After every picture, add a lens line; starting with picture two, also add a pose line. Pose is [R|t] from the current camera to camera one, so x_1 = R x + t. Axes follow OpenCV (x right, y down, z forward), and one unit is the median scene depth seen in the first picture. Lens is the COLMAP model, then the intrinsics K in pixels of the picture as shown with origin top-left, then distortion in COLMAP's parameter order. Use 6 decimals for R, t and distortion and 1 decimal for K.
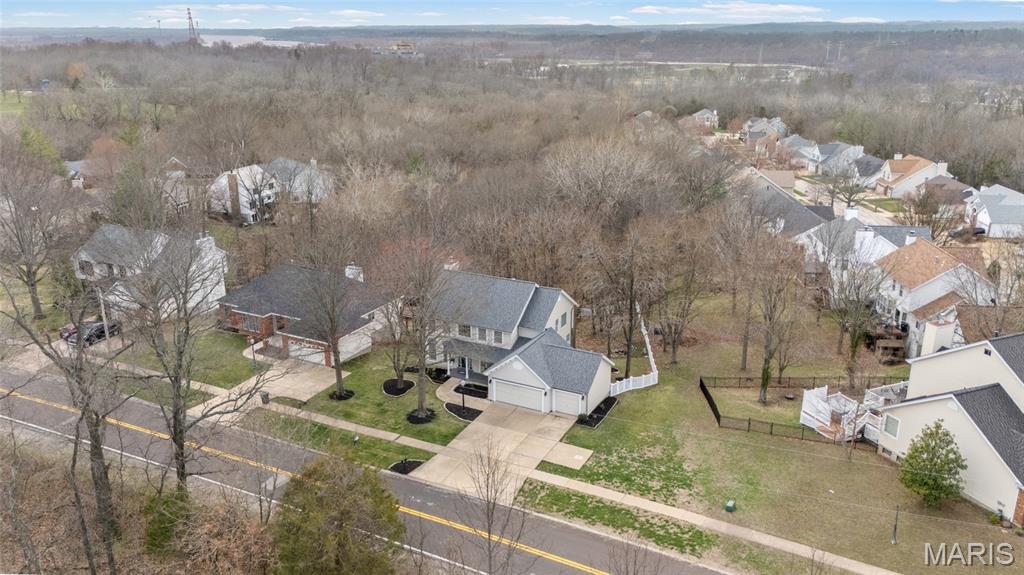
lens RADIAL K [[763.5, 0, 515.1], [0, 763.5, 293.7], [0, 0, 1]] dist [0.052015, -0.022828]
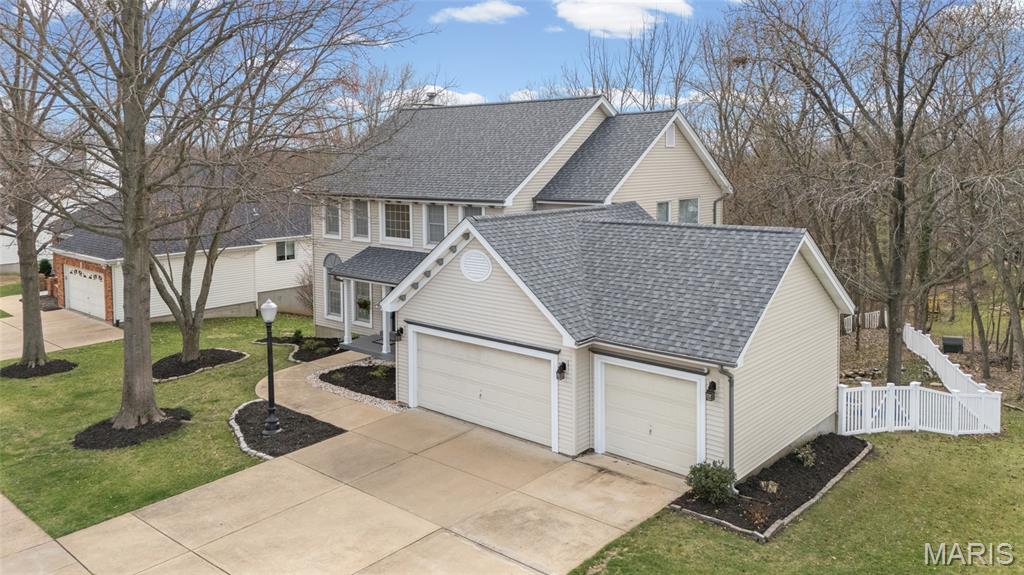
lens RADIAL K [[763.5, 0, 517.6], [0, 763.5, 247.4], [0, 0, 1]] dist [0.052015, -0.022828]
pose [[0.969063, 0.021379, -0.245884, 0.081737], [-0.075214, 0.974436, -0.211703, 0.137560], [0.235072, 0.223648, 0.945898, 0.710942]]
